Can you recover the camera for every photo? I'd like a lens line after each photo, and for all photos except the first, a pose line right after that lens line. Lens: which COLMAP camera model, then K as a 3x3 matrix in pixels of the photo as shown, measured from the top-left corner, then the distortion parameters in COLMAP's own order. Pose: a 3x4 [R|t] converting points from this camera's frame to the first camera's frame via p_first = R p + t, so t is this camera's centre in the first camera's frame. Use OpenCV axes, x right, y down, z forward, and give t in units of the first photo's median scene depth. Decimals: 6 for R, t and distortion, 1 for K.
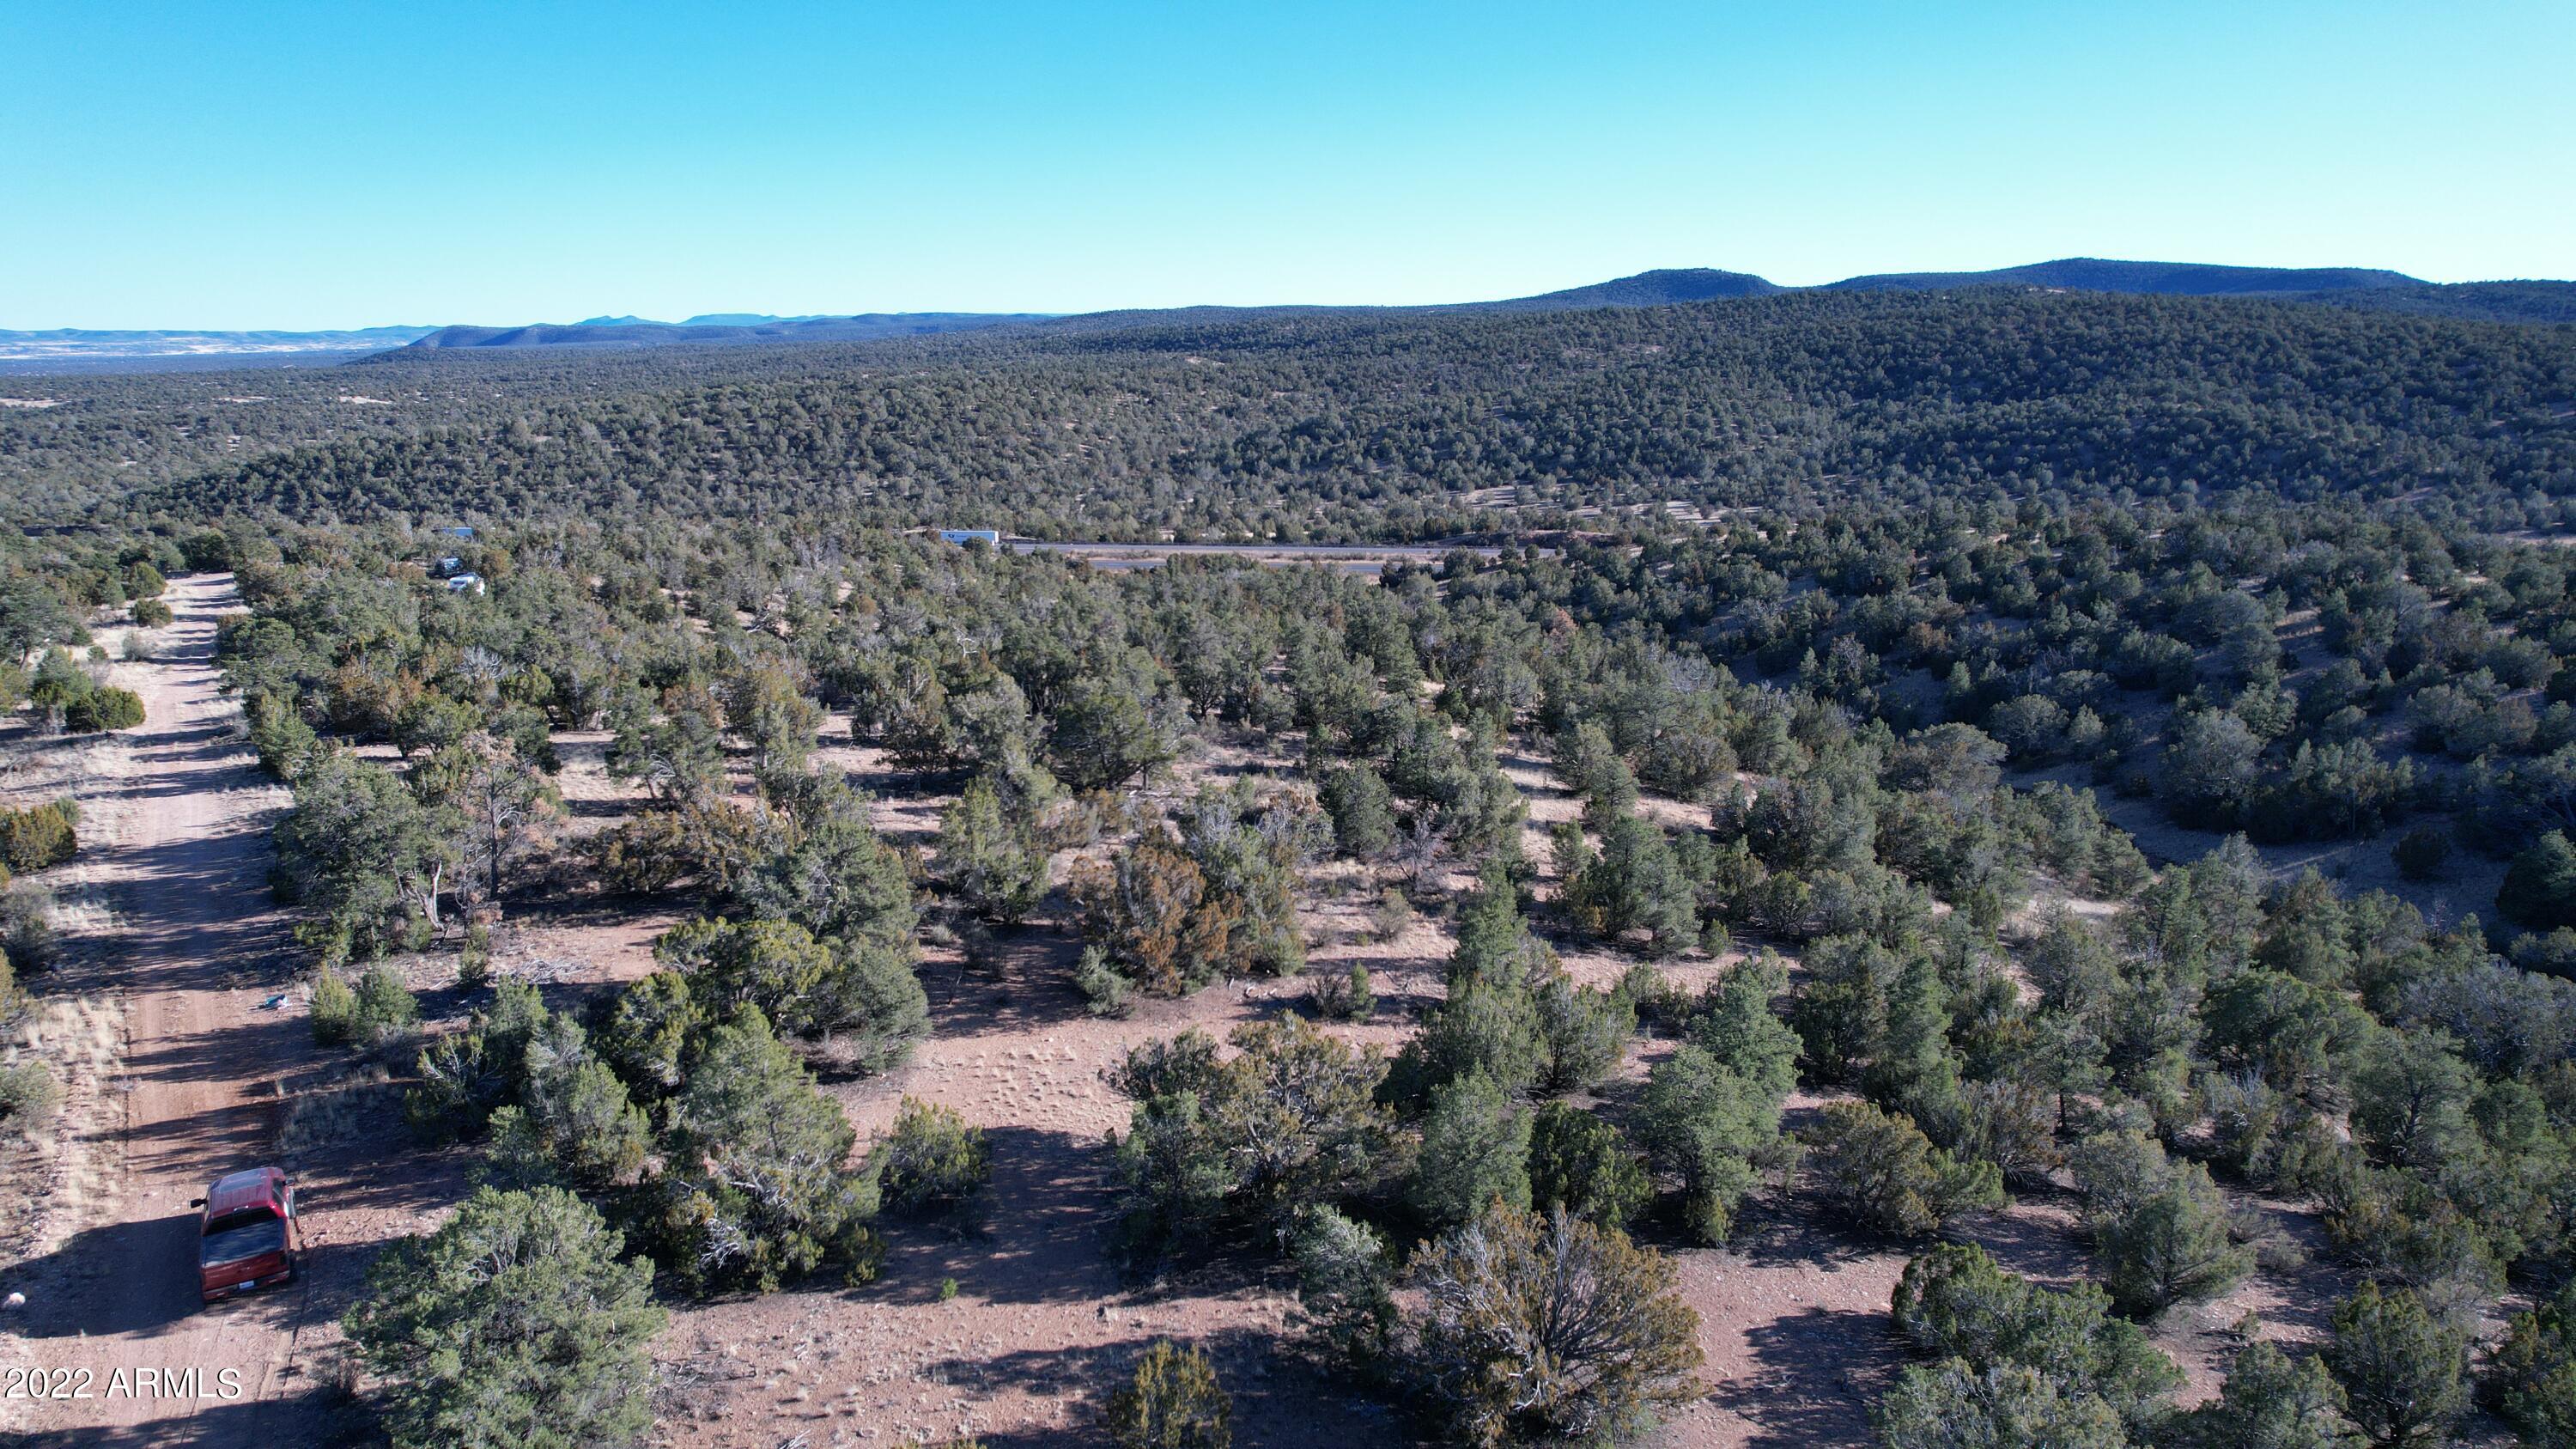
lens RADIAL K [[1639.6, 0, 1287.5], [0, 1639.6, 740.0], [0, 0, 1]] dist [-0.084000, 0.077017]
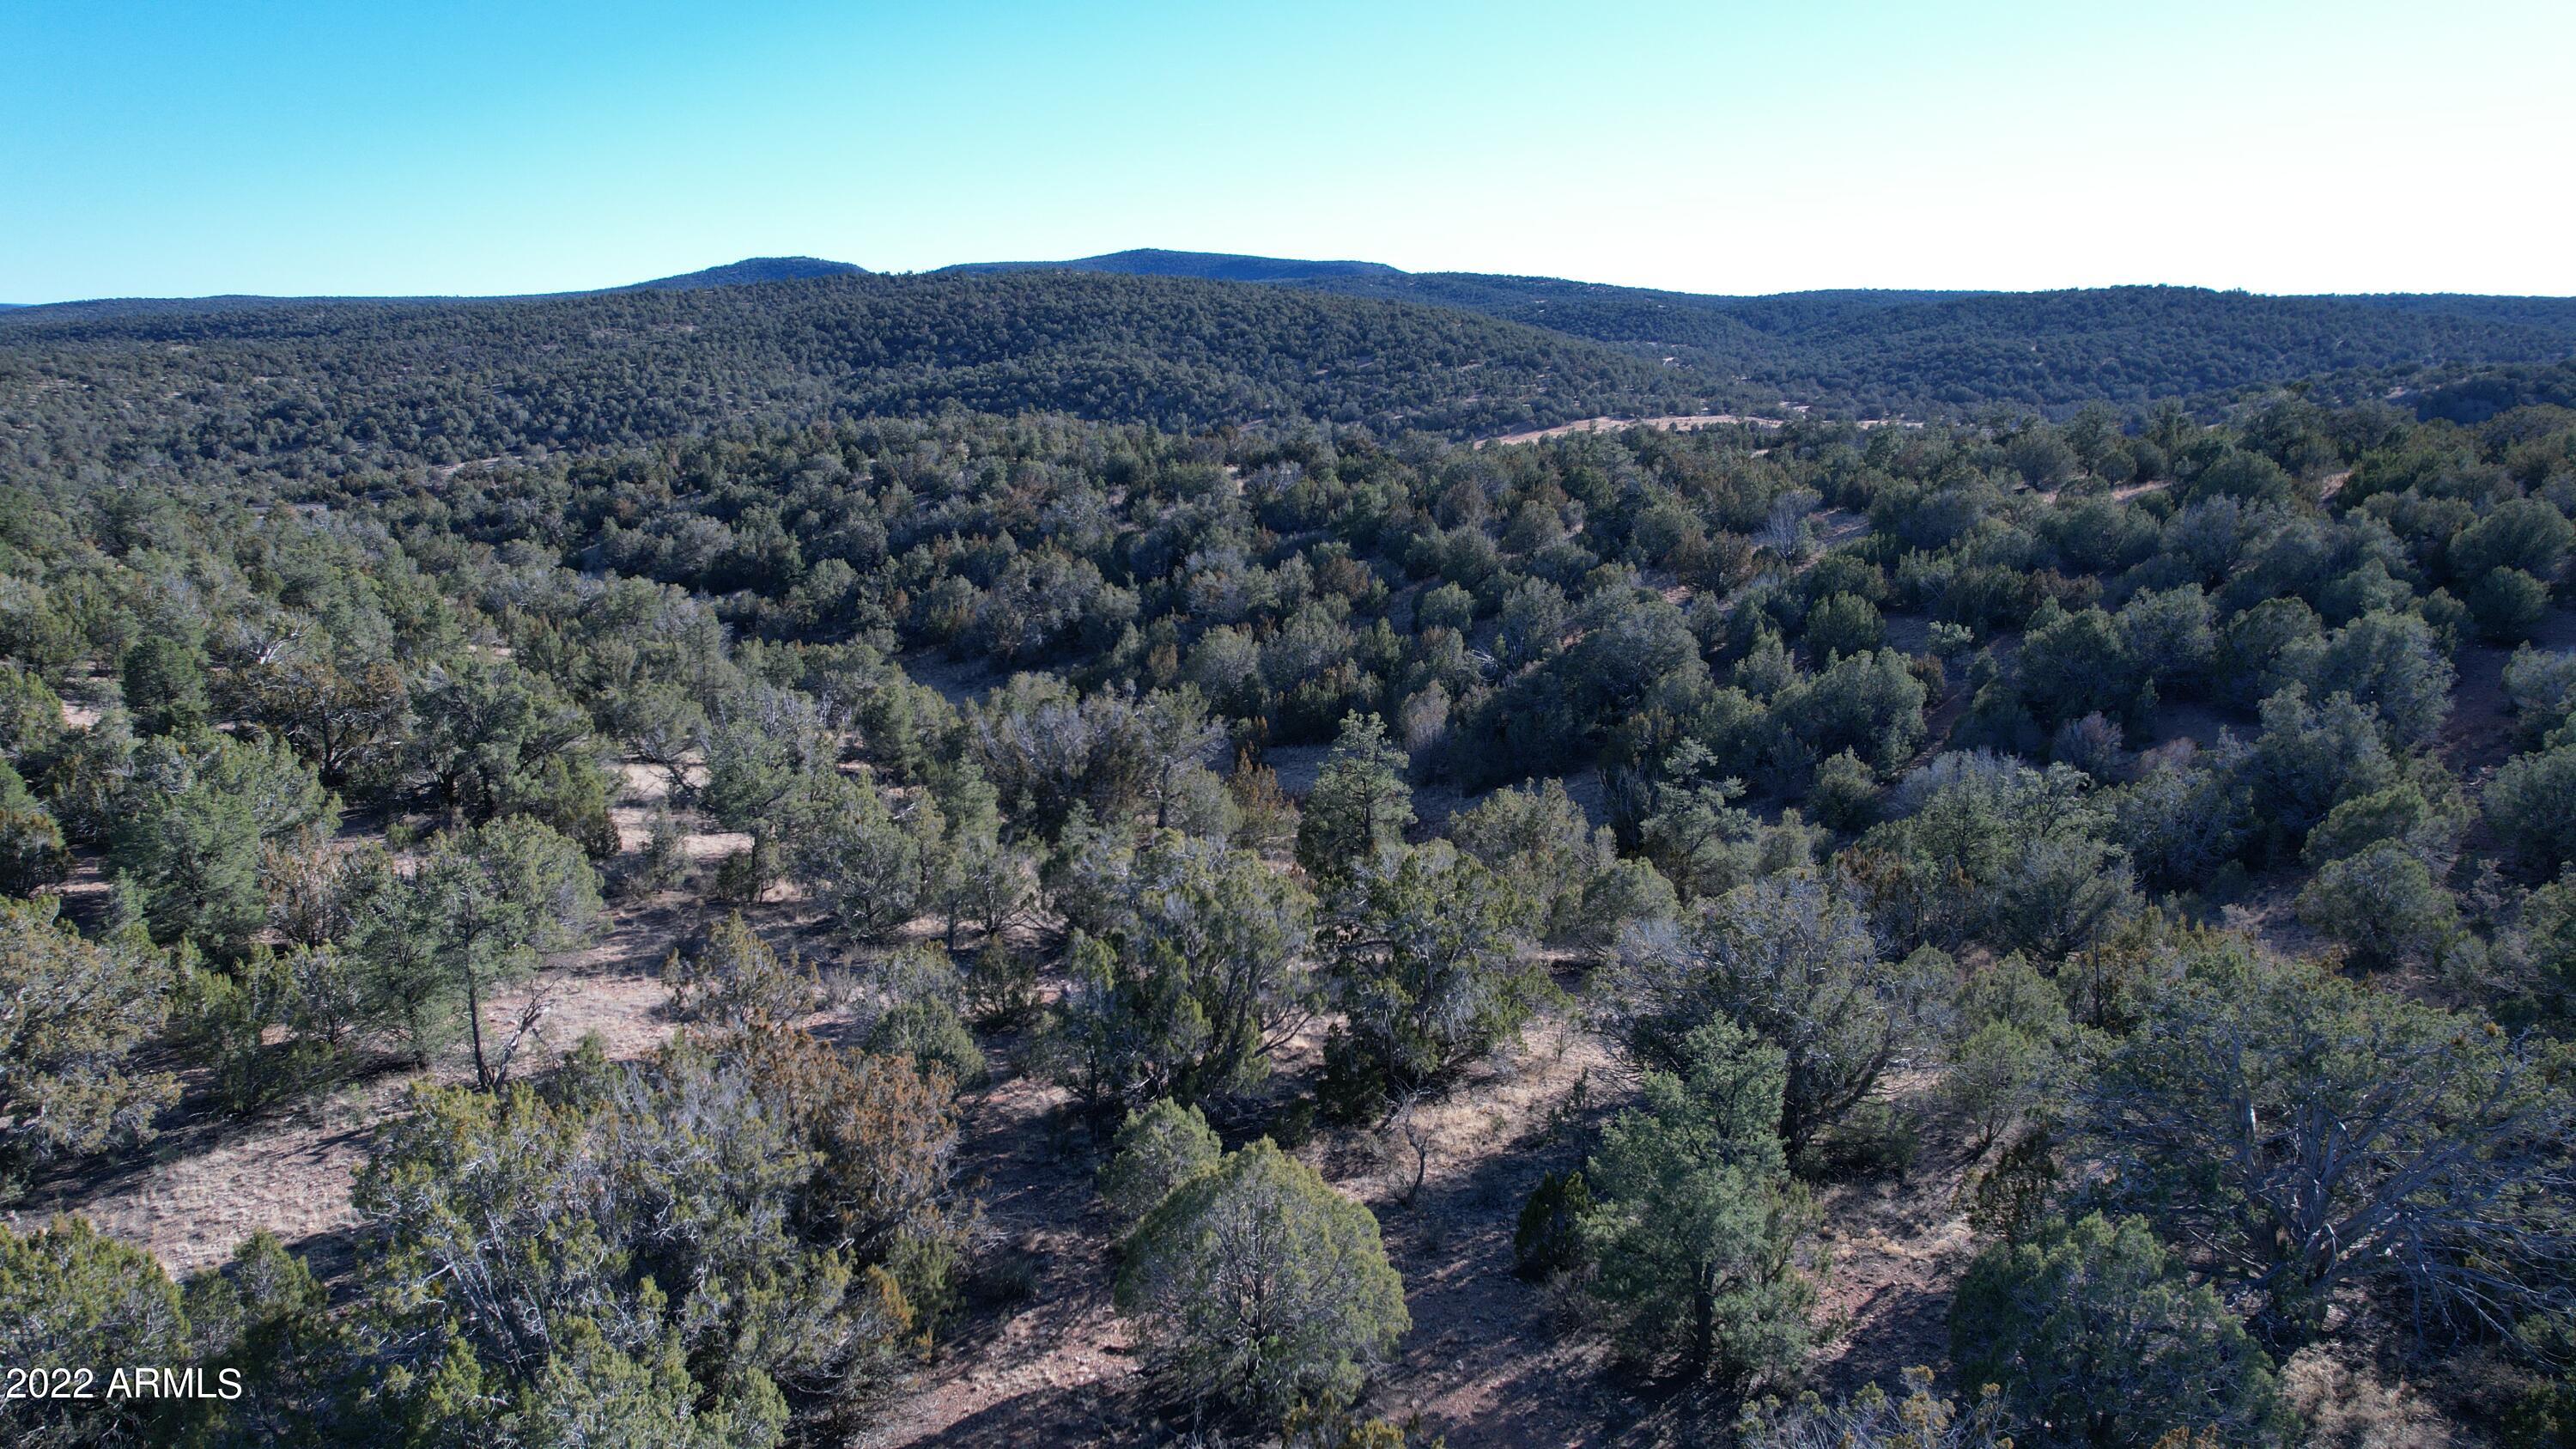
lens RADIAL K [[1639.6, 0, 1282.8], [0, 1639.6, 733.6], [0, 0, 1]] dist [-0.084000, 0.077017]
pose [[0.875081, -0.115938, 0.469884, 0.067990], [0.115263, 0.992872, 0.030321, 0.040144], [-0.470050, 0.027626, 0.882207, -0.111382]]
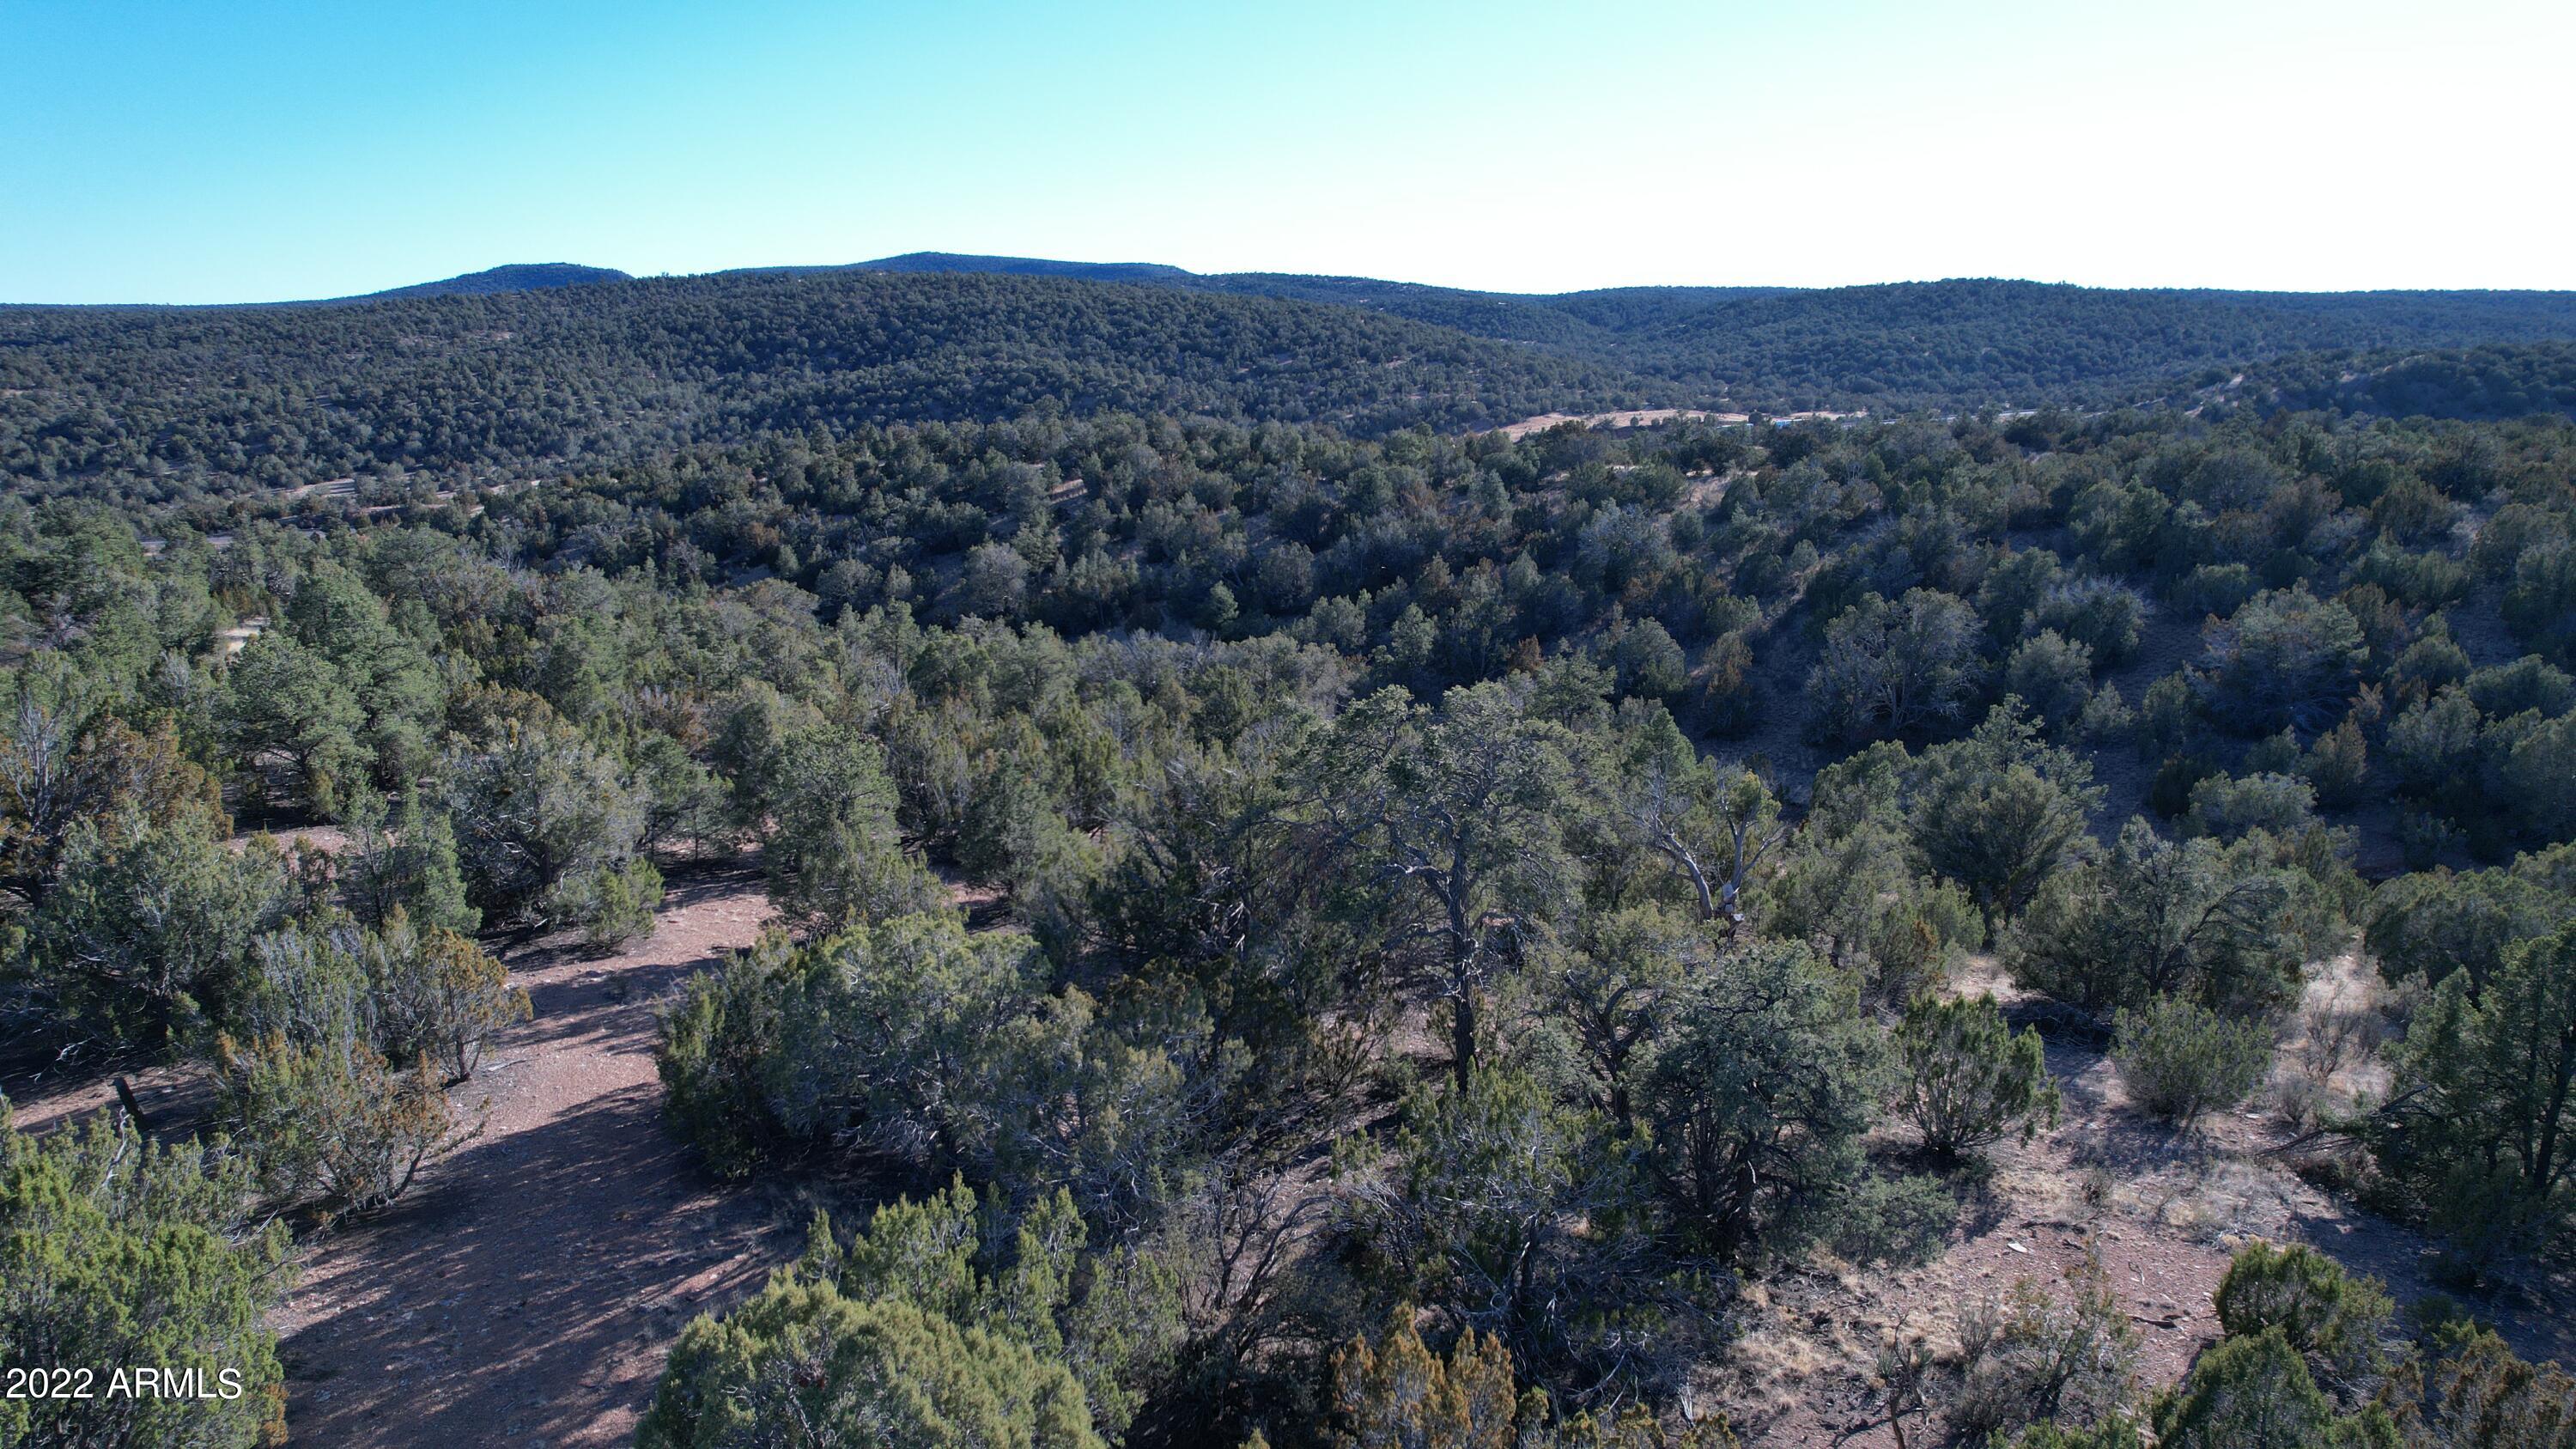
lens RADIAL K [[1639.6, 0, 1282.0], [0, 1639.6, 728.5], [0, 0, 1]] dist [-0.084000, 0.077017]
pose [[0.798641, -0.148083, 0.583305, 0.010438], [0.151457, 0.987514, 0.043330, 0.019256], [-0.582438, 0.053740, 0.811097, -0.009995]]
